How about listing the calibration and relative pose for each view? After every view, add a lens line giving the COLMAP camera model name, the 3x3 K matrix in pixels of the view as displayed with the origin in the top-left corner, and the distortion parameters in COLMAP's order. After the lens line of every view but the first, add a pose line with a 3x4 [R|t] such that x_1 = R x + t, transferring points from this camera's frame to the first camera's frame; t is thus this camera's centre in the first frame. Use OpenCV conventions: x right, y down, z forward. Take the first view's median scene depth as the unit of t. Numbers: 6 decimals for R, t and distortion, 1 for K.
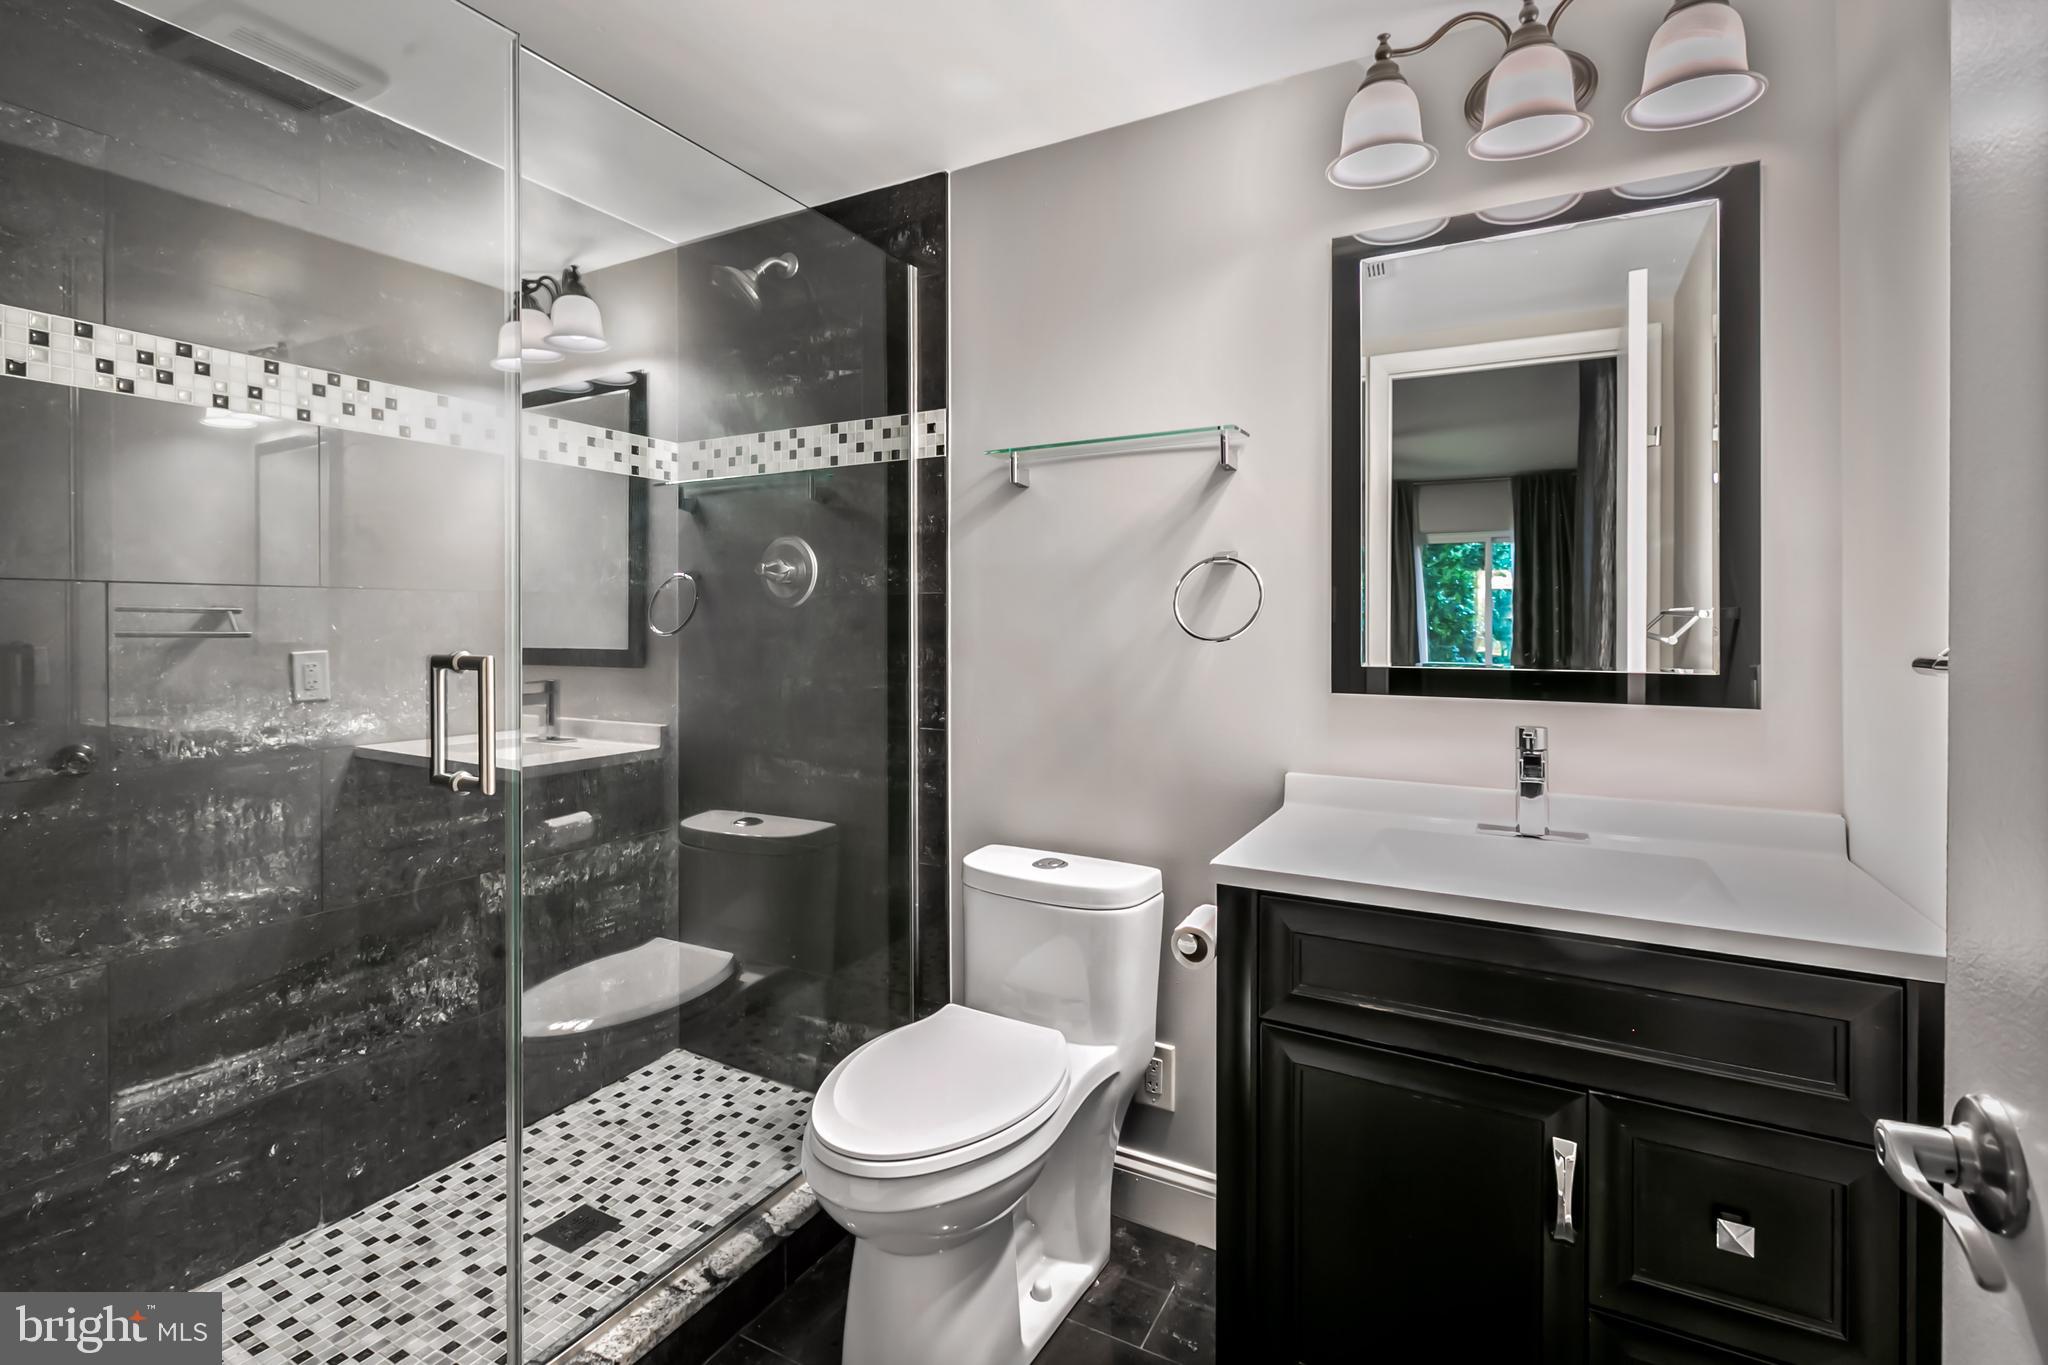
lens RADIAL K [[926.5, 0, 1021.1], [0, 926.5, 607.0], [0, 0, 1]] dist [-0.000471, -0.000049]
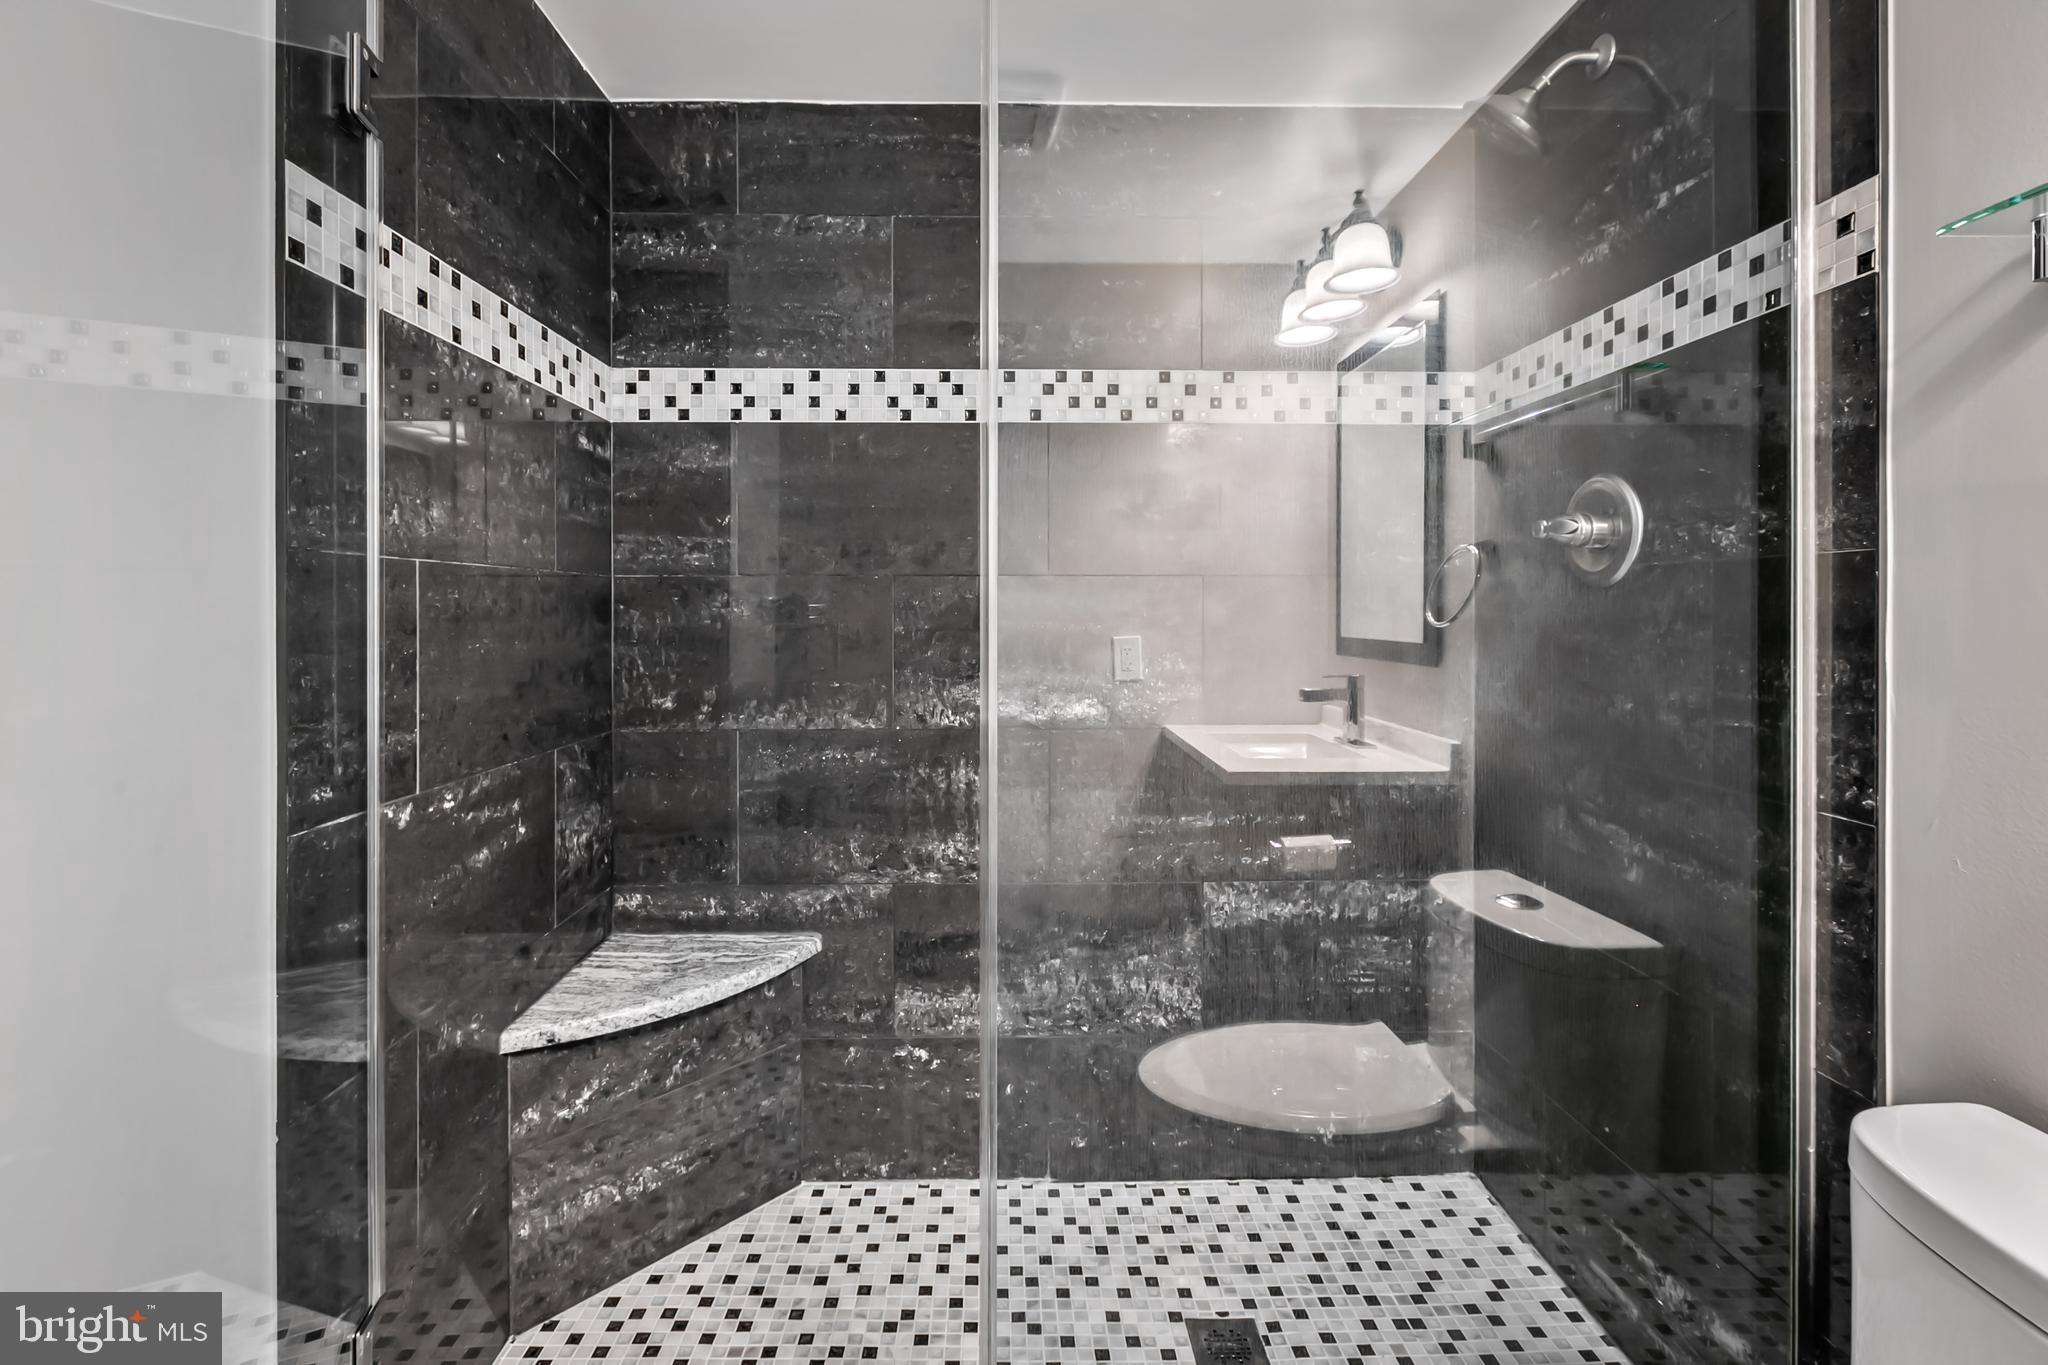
lens RADIAL K [[926.5, 0, 1021.1], [0, 926.5, 607.0], [0, 0, 1]] dist [-0.000471, -0.000049]
pose [[0.501481, -0.002231, -0.865165, 0.114465], [0.013102, 0.999902, 0.005016, 0.007023], [0.865069, -0.013851, 0.501461, 0.353556]]
